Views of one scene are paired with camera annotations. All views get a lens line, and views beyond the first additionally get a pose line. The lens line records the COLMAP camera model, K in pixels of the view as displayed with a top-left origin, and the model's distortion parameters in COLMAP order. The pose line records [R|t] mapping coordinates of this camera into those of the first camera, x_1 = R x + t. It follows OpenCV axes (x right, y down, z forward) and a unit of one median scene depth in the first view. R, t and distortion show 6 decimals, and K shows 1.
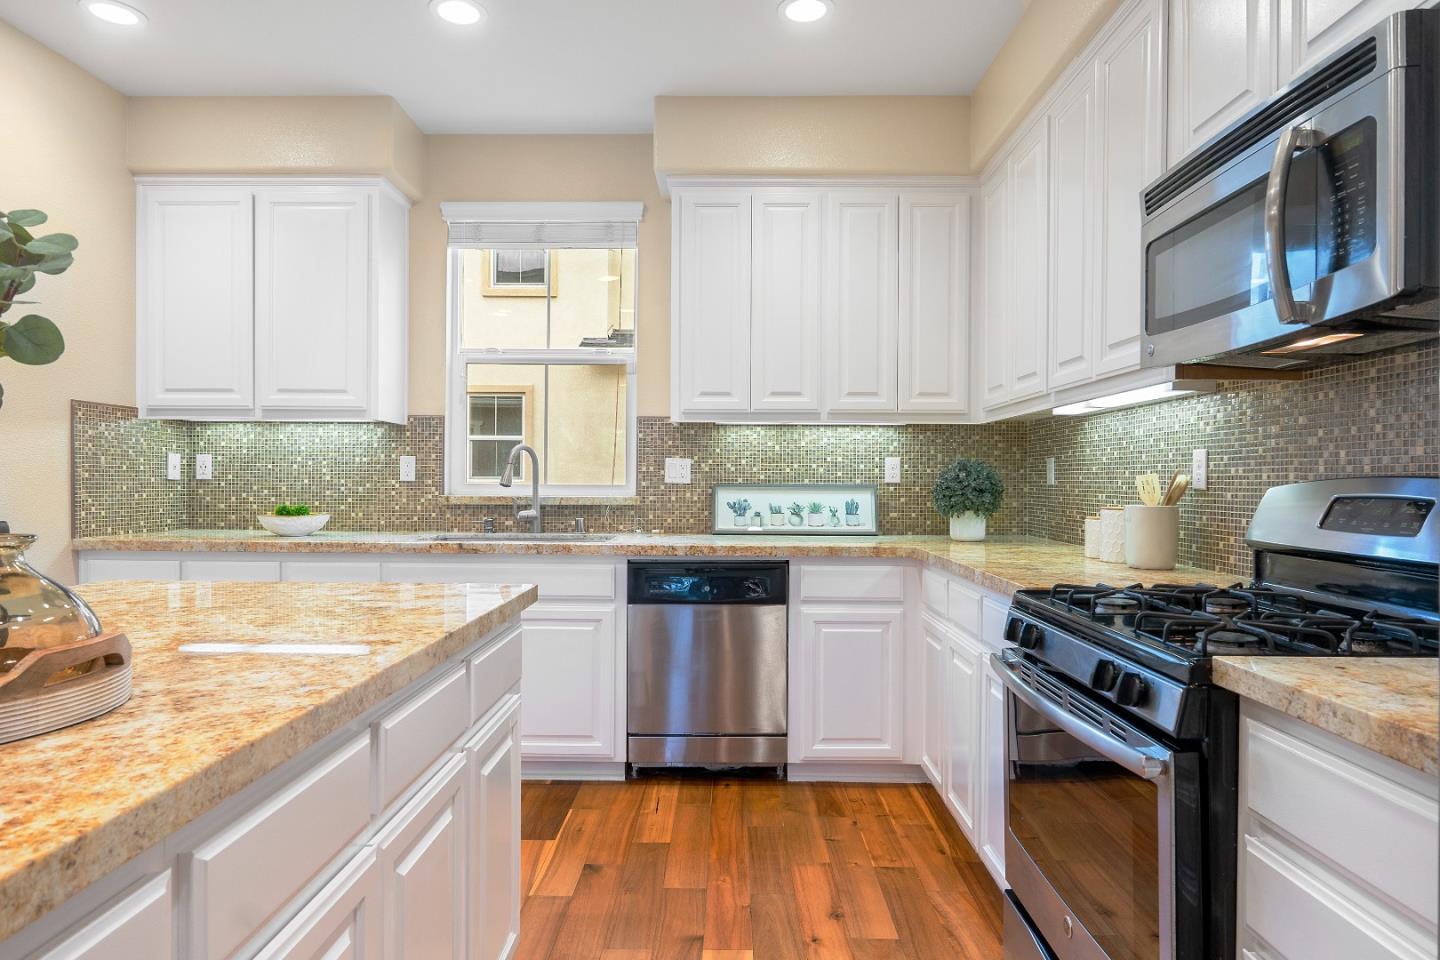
lens RADIAL K [[833.3, 0, 720.0], [0, 833.3, 480.0], [0, 0, 1]] dist [-0.001967, -0.000081]
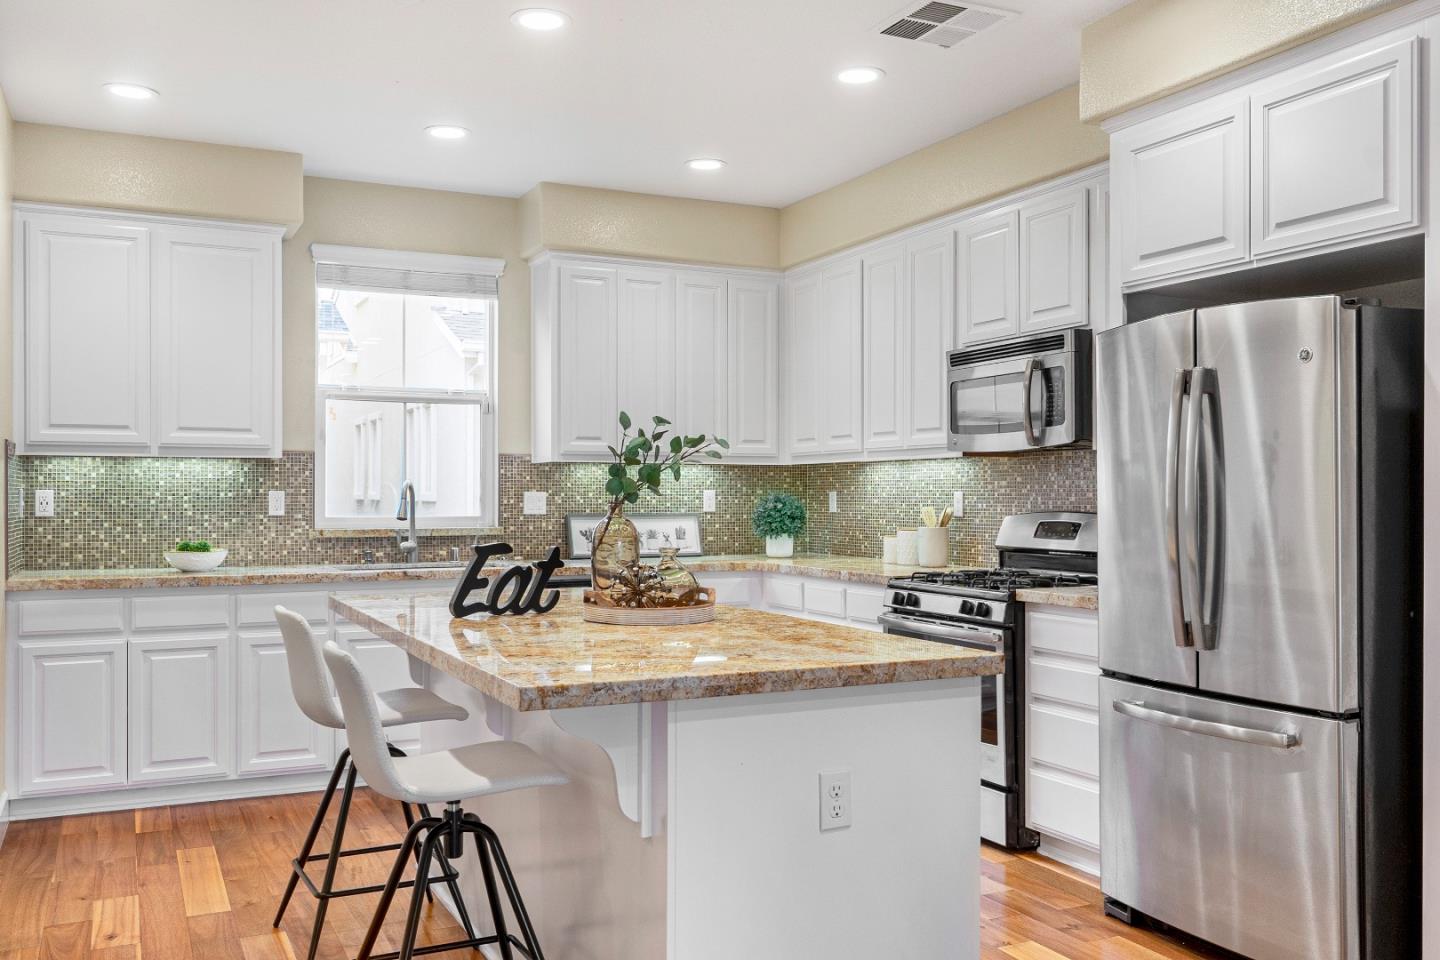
lens RADIAL K [[1235.5, 0, 720.0], [0, 1235.5, 480.0], [0, 0, 1]] dist [-0.002614, -0.002693]
pose [[0.893714, -0.000588, 0.448637, -0.571089], [0.005565, 0.999937, -0.009776, -0.024512], [-0.448602, 0.011234, 0.893661, -0.583987]]
